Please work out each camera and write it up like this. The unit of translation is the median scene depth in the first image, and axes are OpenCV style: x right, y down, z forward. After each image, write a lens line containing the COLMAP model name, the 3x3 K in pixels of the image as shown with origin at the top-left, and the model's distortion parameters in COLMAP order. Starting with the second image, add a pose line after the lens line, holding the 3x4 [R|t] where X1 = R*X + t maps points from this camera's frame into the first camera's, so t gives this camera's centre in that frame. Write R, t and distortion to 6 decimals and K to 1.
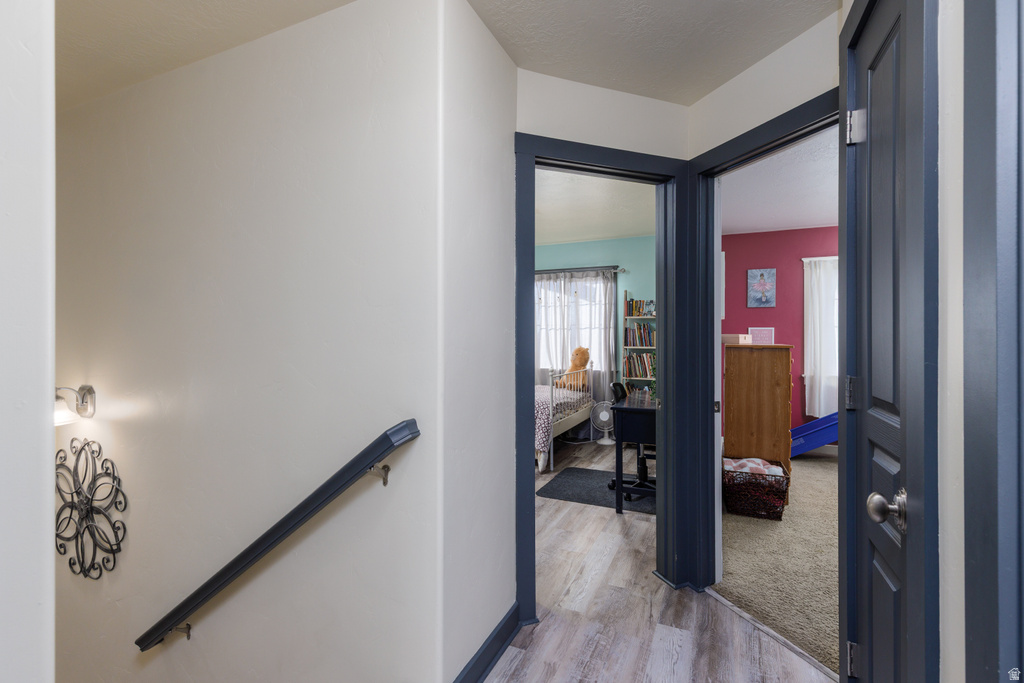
lens RADIAL K [[463.1, 0, 512.9], [0, 463.1, 341.2], [0, 0, 1]] dist [0.016218, -0.002164]
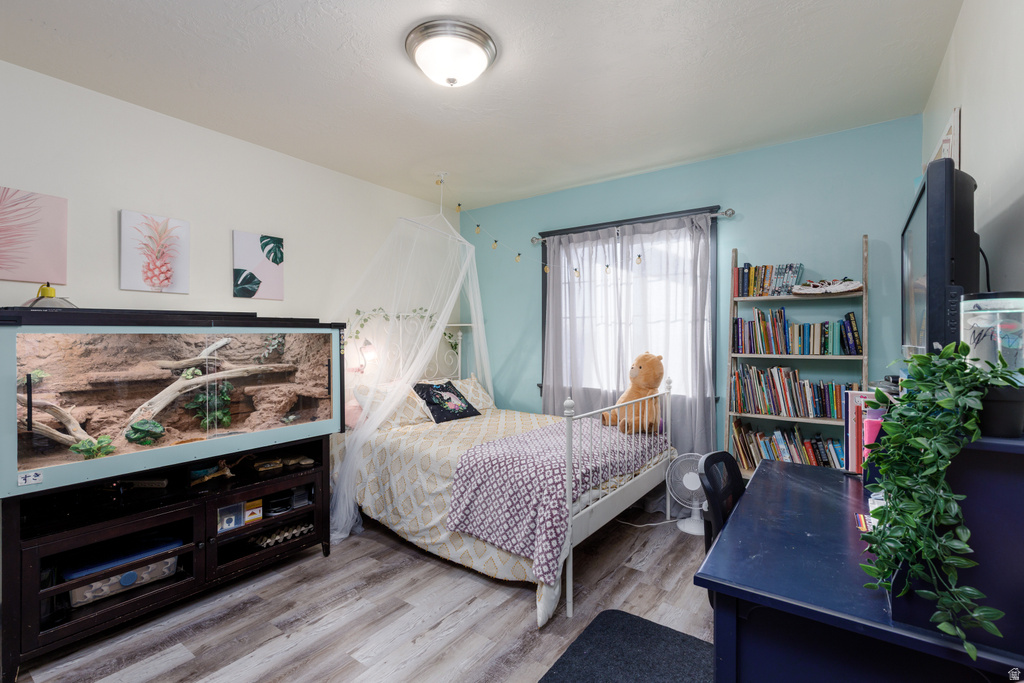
lens RADIAL K [[463.1, 0, 513.0], [0, 463.1, 344.7], [0, 0, 1]] dist [0.016218, -0.002164]
pose [[0.982394, 0.004266, -0.186771, 0.089512], [-0.004700, 0.999987, -0.001882, 0.003166], [0.186760, 0.002727, 0.982402, 0.411176]]
